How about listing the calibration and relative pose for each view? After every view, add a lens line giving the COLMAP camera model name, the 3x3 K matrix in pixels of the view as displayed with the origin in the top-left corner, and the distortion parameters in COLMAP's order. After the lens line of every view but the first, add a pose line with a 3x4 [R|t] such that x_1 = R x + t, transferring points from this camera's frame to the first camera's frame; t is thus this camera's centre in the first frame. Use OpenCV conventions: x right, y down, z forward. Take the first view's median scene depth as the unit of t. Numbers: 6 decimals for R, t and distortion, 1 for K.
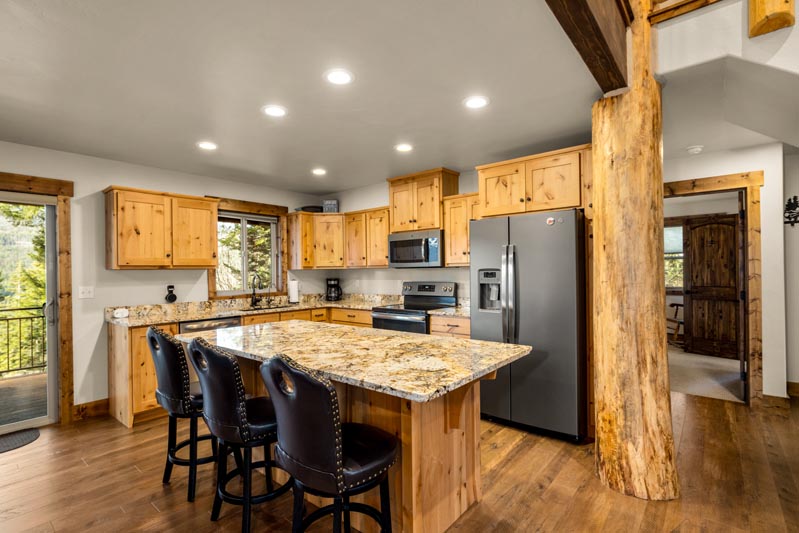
lens RADIAL K [[383.7, 0, 398.8], [0, 383.7, 271.1], [0, 0, 1]] dist [-0.005618, 0.000364]
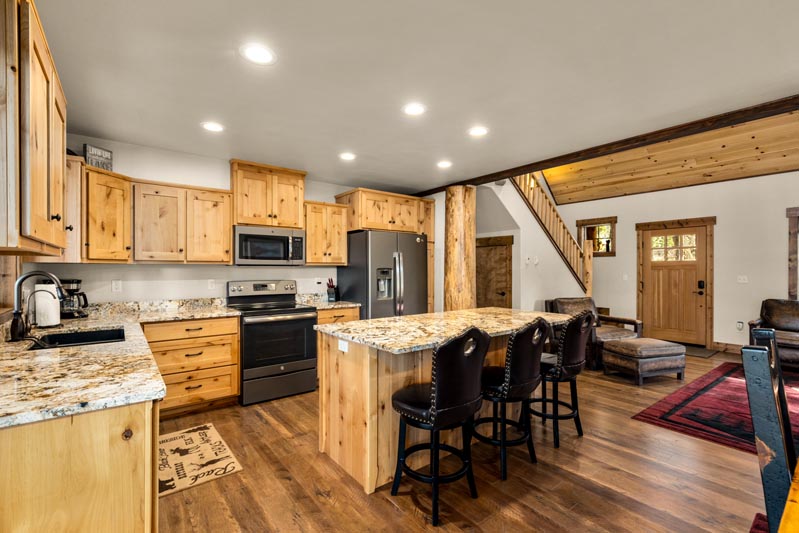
lens RADIAL K [[359.7, 0, 400.5], [0, 359.7, 269.8], [0, 0, 1]] dist [0.002071, 0.000152]
pose [[0.210389, 0.013908, 0.977519, -0.821547], [-0.003505, 0.999903, -0.013472, 0.013975], [-0.977612, -0.000592, 0.210417, 0.545447]]
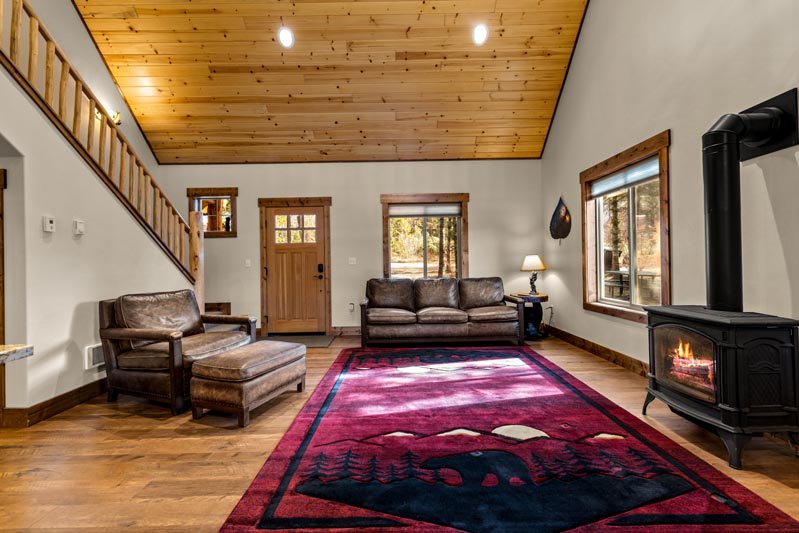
lens RADIAL K [[341.9, 0, 396.9], [0, 341.9, 261.8], [0, 0, 1]] dist [0.000294, 0.000036]
pose [[-0.647451, 0.030484, 0.761497, -0.312669], [0.027413, 0.999485, -0.016703, 0.057119], [-0.761614, 0.010061, -0.647953, 0.280969]]
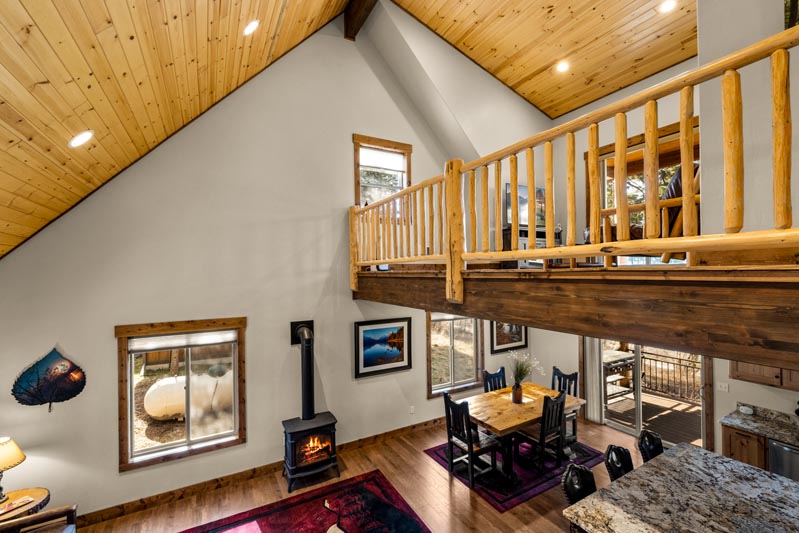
lens RADIAL K [[339.7, 0, 396.7], [0, 339.7, 269.3], [0, 0, 1]] dist [0.001510, 0.000085]
pose [[-0.356269, 0.011980, -0.934307, 0.745728], [0.018167, 0.999818, 0.005893, -0.375913], [0.934207, -0.014874, -0.356422, 0.261815]]
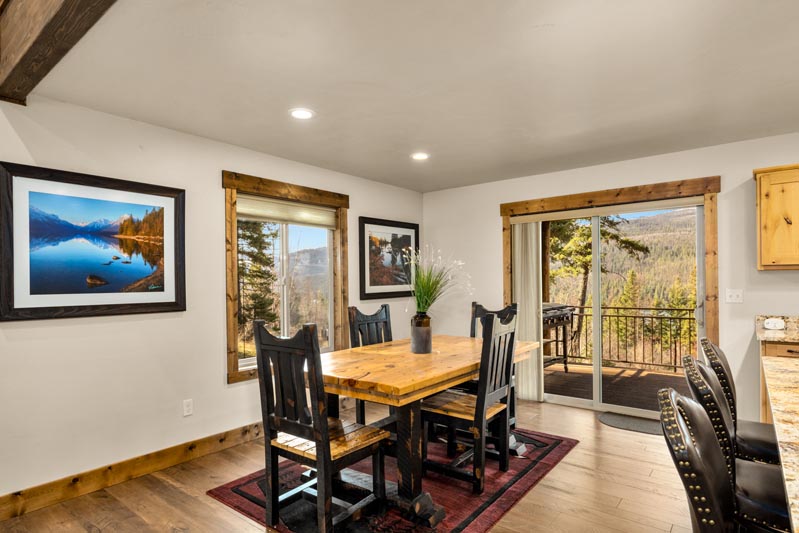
lens RADIAL K [[446.1, 0, 395.4], [0, 446.1, 282.6], [0, 0, 1]] dist [0.000237, -0.000026]
pose [[0.016365, 0.015471, -0.999746, 0.186571], [0.010827, 0.999819, 0.015649, -0.000930], [0.999807, -0.011080, 0.016194, 0.166274]]
